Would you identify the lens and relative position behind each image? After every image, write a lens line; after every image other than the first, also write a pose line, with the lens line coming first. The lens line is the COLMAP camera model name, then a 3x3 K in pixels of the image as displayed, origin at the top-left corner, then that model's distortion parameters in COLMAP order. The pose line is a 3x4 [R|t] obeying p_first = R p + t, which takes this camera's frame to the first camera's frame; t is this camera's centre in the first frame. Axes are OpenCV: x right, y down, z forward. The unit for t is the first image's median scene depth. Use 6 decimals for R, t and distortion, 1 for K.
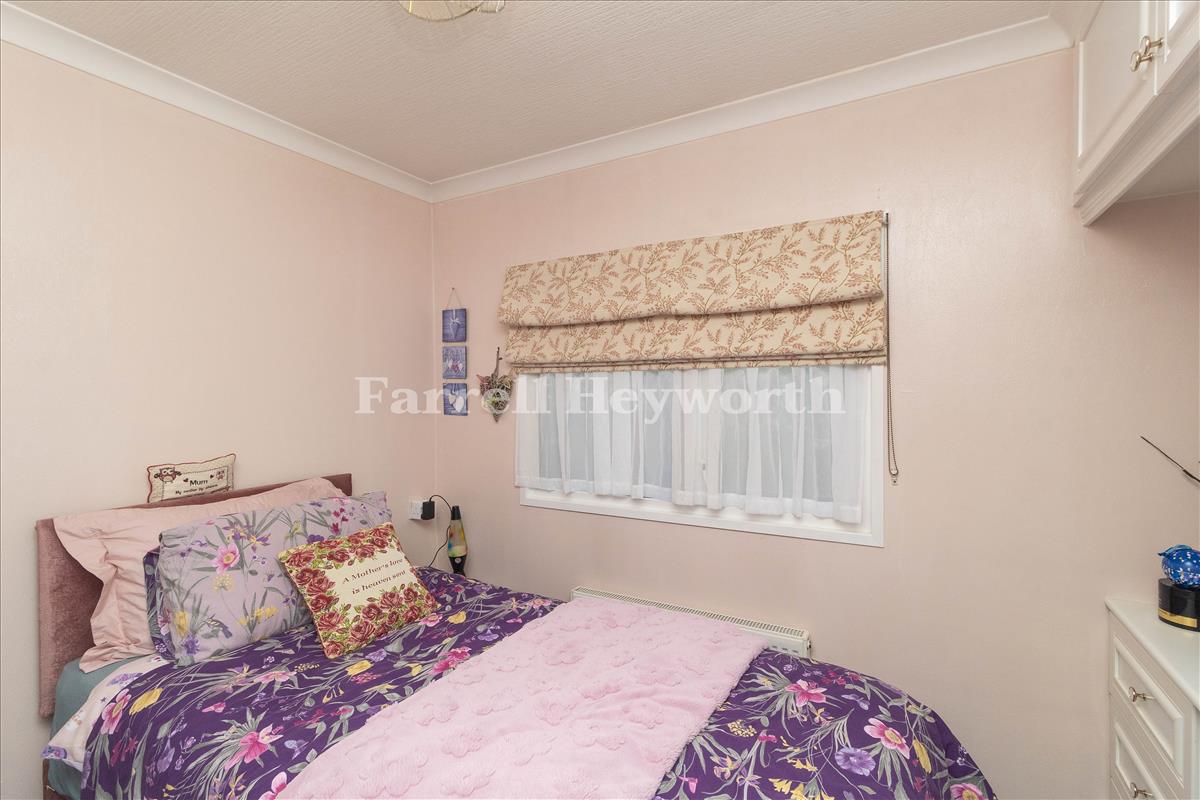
lens RADIAL K [[569.8, 0, 597.8], [0, 569.8, 388.3], [0, 0, 1]] dist [-0.001058, 0.014450]
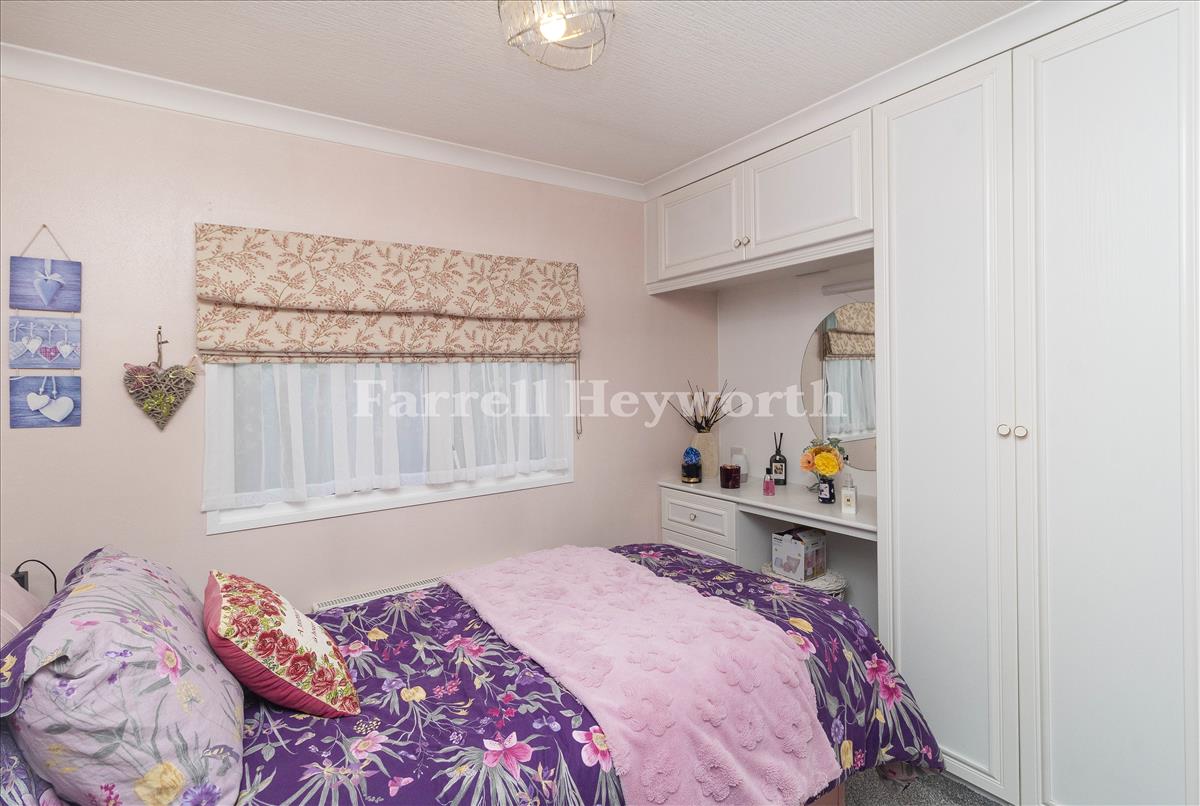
lens RADIAL K [[556.6, 0, 597.0], [0, 556.6, 380.8], [0, 0, 1]] dist [-0.000946, 0.000815]
pose [[0.437244, -0.004592, 0.899331, -0.724633], [0.017544, 0.999840, -0.003425, 0.011707], [-0.899172, 0.017275, 0.437254, 0.250585]]
